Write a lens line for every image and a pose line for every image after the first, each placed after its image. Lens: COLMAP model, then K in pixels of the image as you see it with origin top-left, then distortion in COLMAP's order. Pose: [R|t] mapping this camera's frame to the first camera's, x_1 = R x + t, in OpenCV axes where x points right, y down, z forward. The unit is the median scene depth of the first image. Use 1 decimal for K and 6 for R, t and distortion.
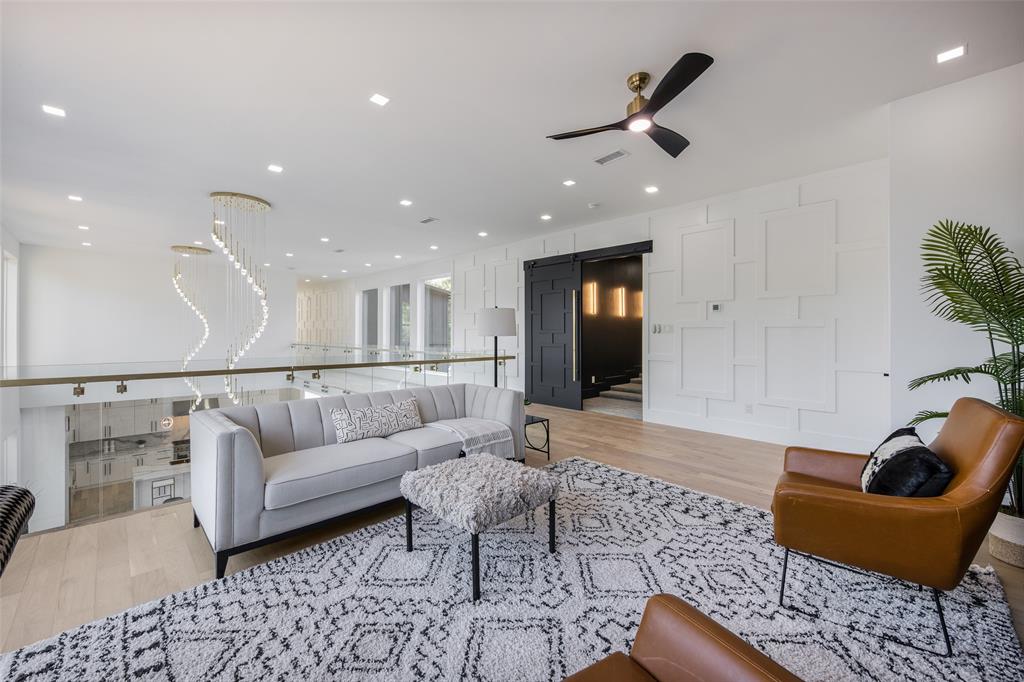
lens RADIAL K [[406.9, 0, 507.4], [0, 406.9, 337.9], [0, 0, 1]] dist [-0.011031, -0.000501]
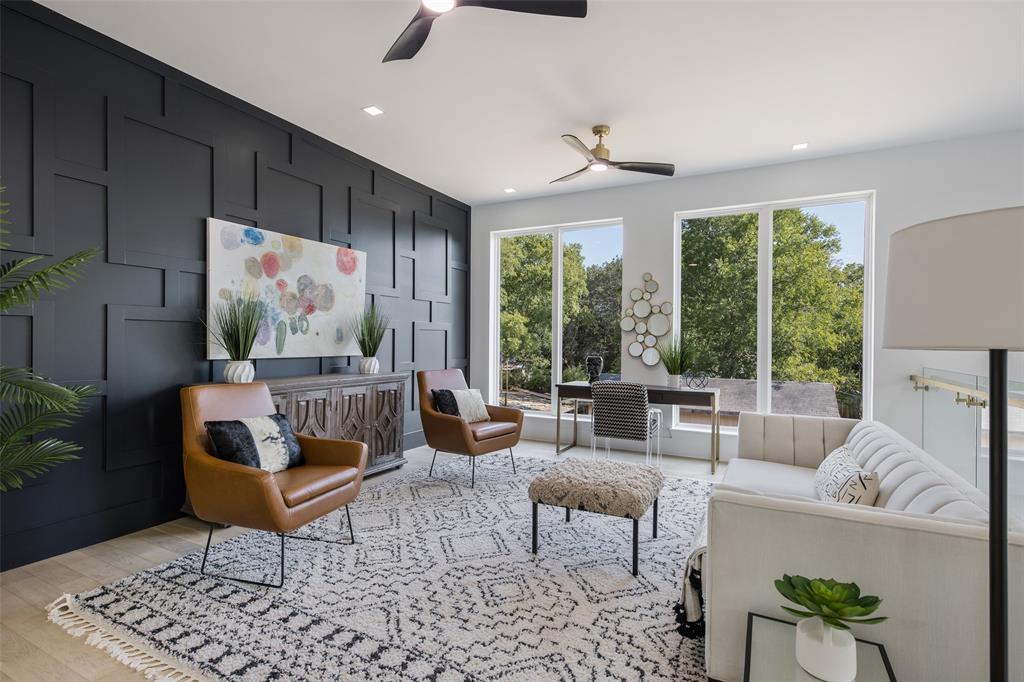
lens RADIAL K [[495.9, 0, 510.0], [0, 495.9, 341.4], [0, 0, 1]] dist [0.000007, -0.000002]
pose [[-0.950479, -0.015921, -0.310381, 0.476796], [-0.017551, 0.999843, 0.002458, -0.010527], [0.310293, 0.007784, -0.950609, 1.819284]]
